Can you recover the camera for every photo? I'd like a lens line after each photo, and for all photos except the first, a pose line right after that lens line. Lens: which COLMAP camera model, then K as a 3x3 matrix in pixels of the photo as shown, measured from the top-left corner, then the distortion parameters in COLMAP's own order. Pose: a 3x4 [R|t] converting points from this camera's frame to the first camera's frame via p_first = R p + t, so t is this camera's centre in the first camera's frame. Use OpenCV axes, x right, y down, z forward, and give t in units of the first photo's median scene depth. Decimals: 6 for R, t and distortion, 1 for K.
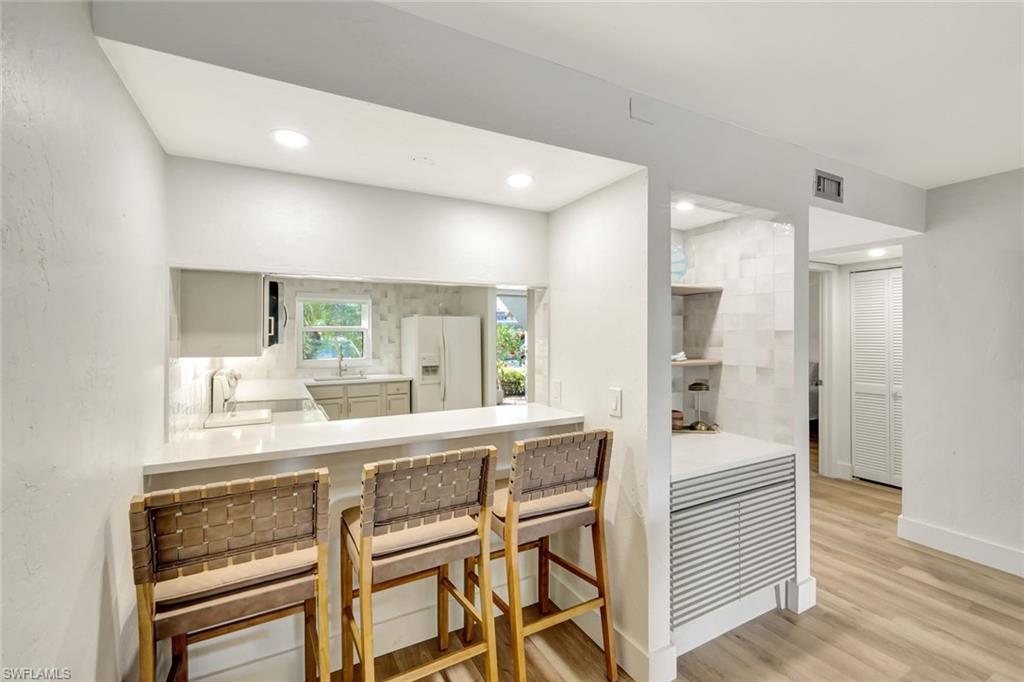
lens RADIAL K [[416.3, 0, 508.9], [0, 416.3, 338.4], [0, 0, 1]] dist [0.002465, 0.000179]
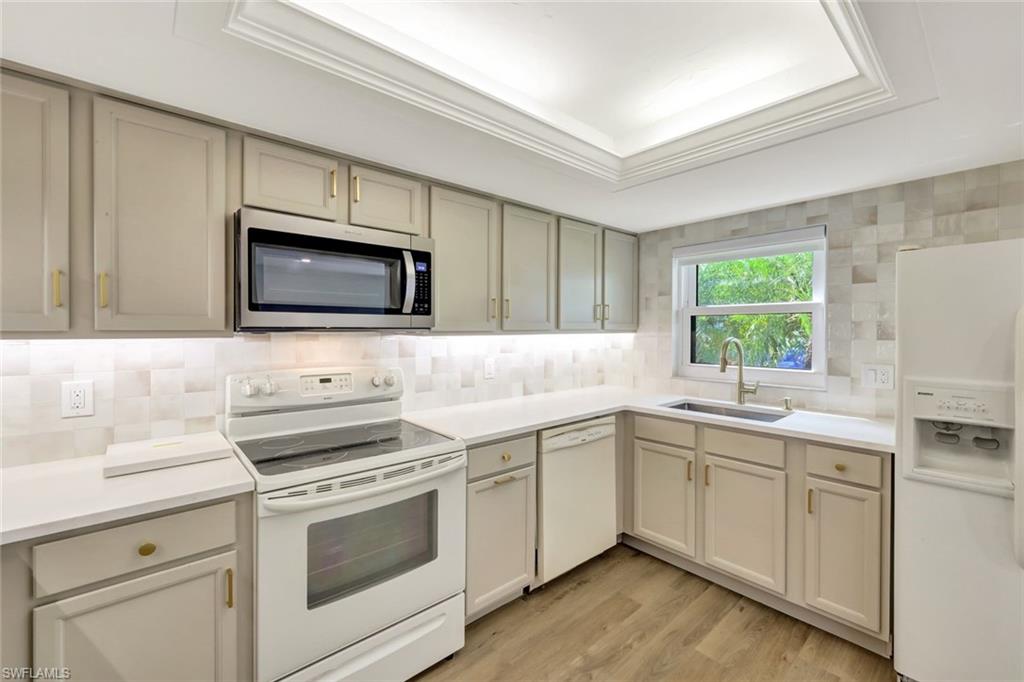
lens RADIAL K [[416.3, 0, 509.0], [0, 416.3, 331.3], [0, 0, 1]] dist [0.002465, 0.000179]
pose [[0.209119, 0.010176, -0.977837, 0.023655], [-0.005801, 0.999941, 0.009166, 0.002377], [0.977873, 0.003756, 0.209166, 0.628883]]
